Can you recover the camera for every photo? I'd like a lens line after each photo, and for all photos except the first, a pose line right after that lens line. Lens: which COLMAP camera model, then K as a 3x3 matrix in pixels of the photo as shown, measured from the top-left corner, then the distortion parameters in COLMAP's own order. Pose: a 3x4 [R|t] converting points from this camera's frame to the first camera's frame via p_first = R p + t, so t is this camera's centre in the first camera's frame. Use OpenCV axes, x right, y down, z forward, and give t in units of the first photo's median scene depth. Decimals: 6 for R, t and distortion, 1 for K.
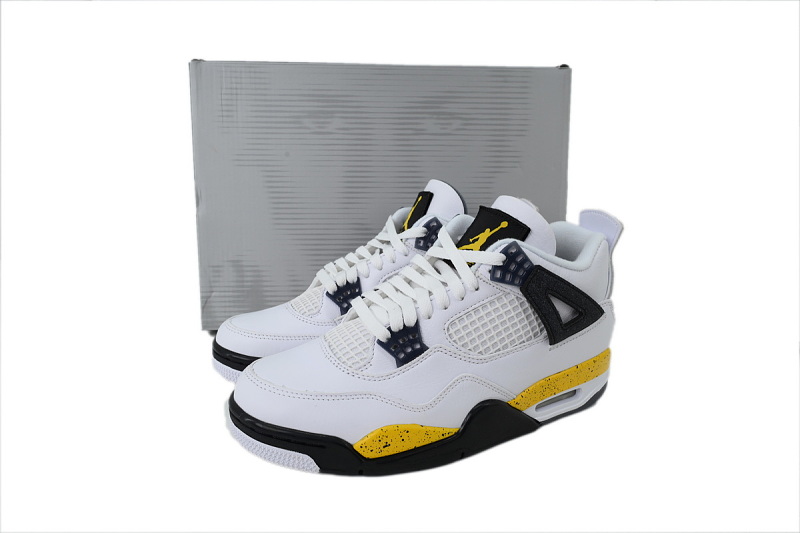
lens RADIAL K [[553.9, 0, 394.9], [0, 553.9, 266.7], [0, 0, 1]] dist [0.003460, 0.000095]
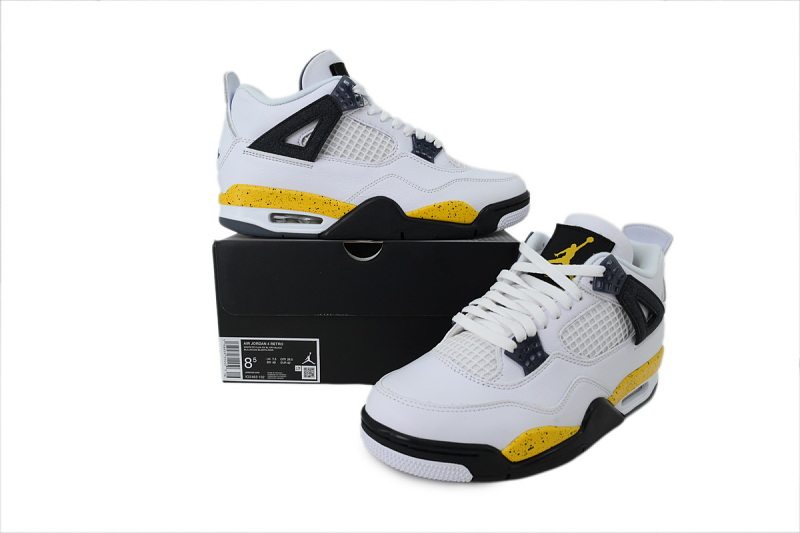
lens RADIAL K [[553.9, 0, 407.9], [0, 553.9, 262.7], [0, 0, 1]] dist [0.003460, 0.000095]
pose [[0.978845, -0.040719, 0.200510, -0.418199], [0.047137, 0.998514, -0.027335, -0.018426], [-0.199099, 0.036208, 0.979310, -0.021150]]
